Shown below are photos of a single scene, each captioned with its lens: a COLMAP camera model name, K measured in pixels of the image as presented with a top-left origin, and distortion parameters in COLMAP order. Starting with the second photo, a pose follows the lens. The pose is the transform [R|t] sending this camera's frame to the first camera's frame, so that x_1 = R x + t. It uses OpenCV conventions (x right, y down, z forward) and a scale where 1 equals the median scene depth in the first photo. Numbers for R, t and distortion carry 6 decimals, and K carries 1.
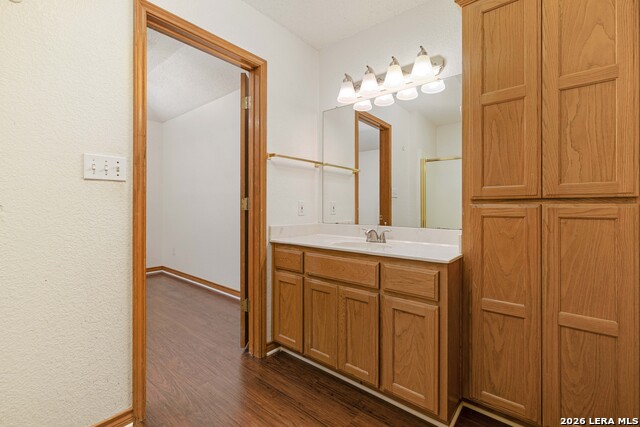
lens RADIAL K [[281.0, 0, 319.2], [0, 281.0, 207.2], [0, 0, 1]] dist [-0.001894, 0.000261]
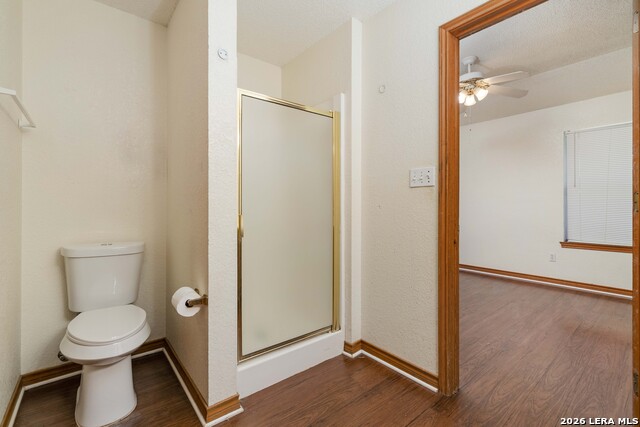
lens RADIAL K [[281.0, 0, 319.2], [0, 281.0, 207.2], [0, 0, 1]] dist [-0.001894, 0.000261]
pose [[-0.183189, -0.005094, -0.983064, 0.613849], [-0.004004, 0.999982, -0.004436, 0.007788], [0.983069, 0.003123, -0.183206, 0.749712]]
